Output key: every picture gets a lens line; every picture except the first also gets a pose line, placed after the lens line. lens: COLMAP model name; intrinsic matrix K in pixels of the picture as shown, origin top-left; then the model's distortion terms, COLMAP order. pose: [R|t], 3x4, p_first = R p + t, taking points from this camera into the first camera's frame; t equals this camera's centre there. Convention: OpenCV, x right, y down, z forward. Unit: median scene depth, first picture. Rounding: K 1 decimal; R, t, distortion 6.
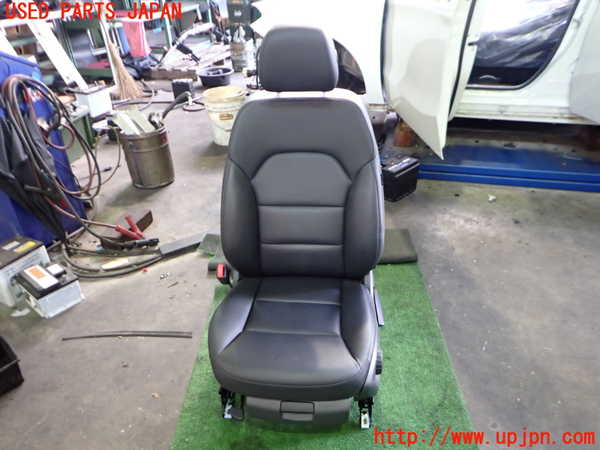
lens RADIAL K [[436.2, 0, 299.4], [0, 436.2, 233.3], [0, 0, 1]] dist [-0.003305, -0.004092]
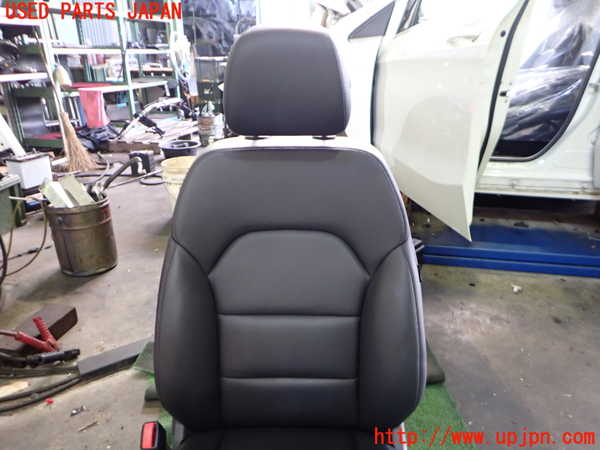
lens RADIAL K [[436.2, 0, 299.4], [0, 436.2, 233.3], [0, 0, 1]] dist [-0.003305, -0.004092]
pose [[0.997337, 0.005477, 0.072719, -0.016048], [0.007766, 0.983526, -0.180598, -0.038371], [-0.072510, 0.180682, 0.980865, 0.218765]]
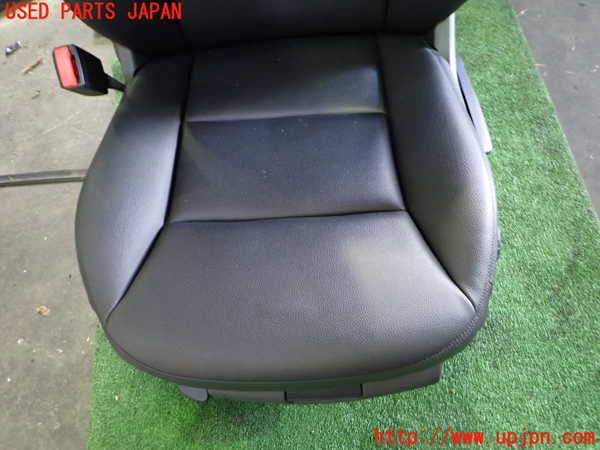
lens RADIAL K [[430.2, 0, 299.3], [0, 430.2, 212.4], [0, 0, 1]] dist [0.033850, 0.000204]
pose [[0.990671, -0.134391, 0.022563, -0.006512], [0.098780, 0.822263, 0.560470, -0.000752], [-0.093875, -0.553013, 0.827867, 0.347221]]
